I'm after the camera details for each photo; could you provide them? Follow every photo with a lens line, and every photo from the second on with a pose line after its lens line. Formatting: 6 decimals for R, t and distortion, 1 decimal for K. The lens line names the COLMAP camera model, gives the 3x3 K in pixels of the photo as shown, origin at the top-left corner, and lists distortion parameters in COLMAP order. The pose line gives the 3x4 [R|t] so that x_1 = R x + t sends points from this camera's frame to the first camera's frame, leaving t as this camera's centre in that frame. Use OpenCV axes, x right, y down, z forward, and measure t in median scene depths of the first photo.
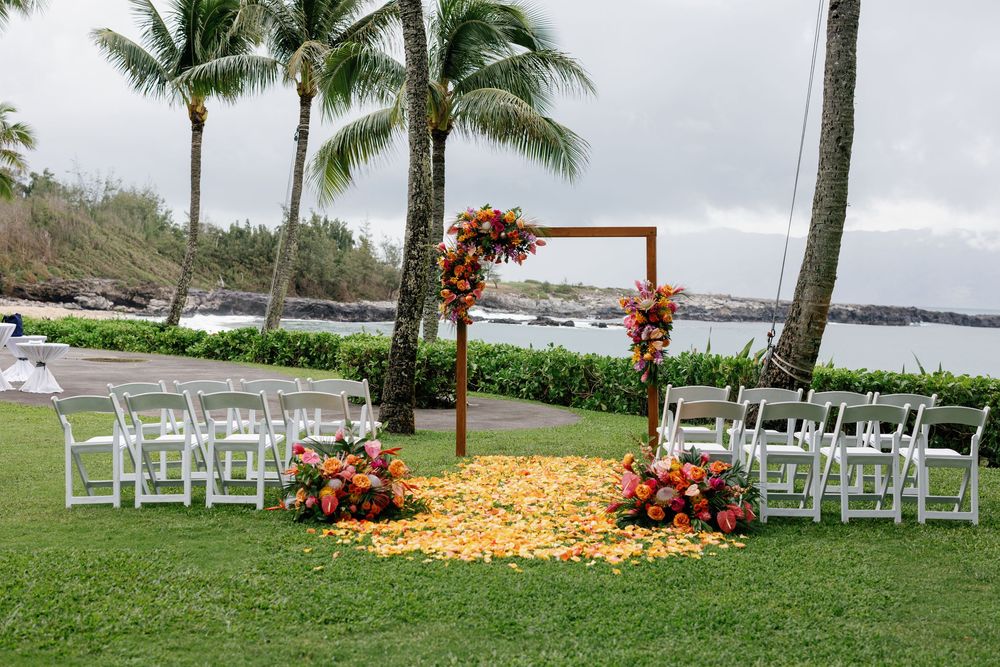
lens RADIAL K [[1395.1, 0, 500.0], [0, 1395.1, 333.5], [0, 0, 1]] dist [-0.017869, 0.091436]
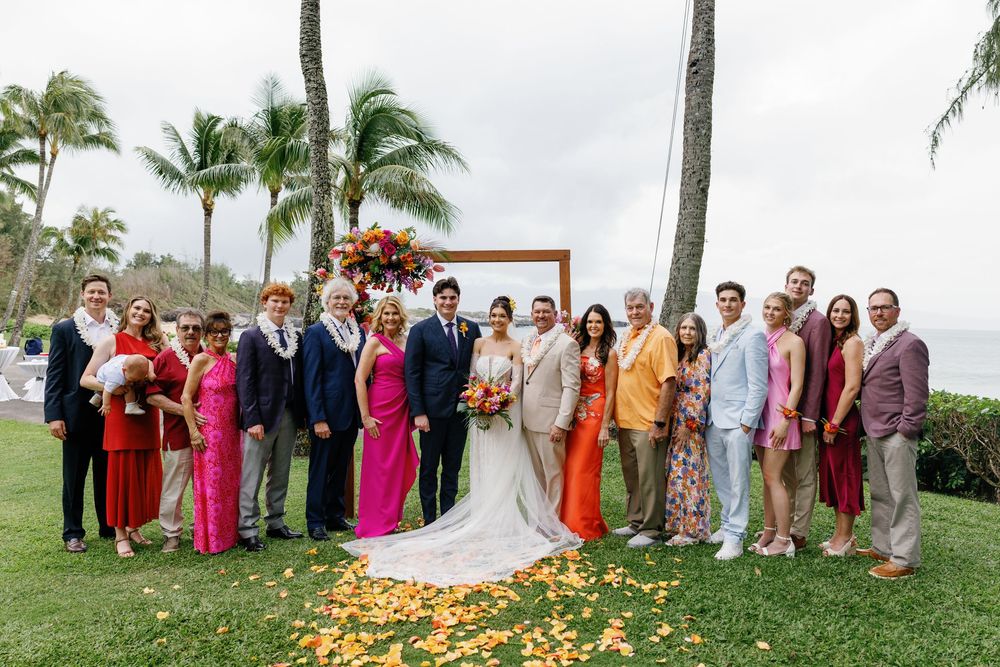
lens RADIAL K [[734.4, 0, 500.0], [0, 734.4, 333.5], [0, 0, 1]] dist [-0.002996, -0.003887]
pose [[0.991670, -0.014624, 0.127973, 0.007963], [0.015027, 0.999885, -0.002187, -0.022950], [-0.127926, 0.004092, 0.991775, 0.542292]]
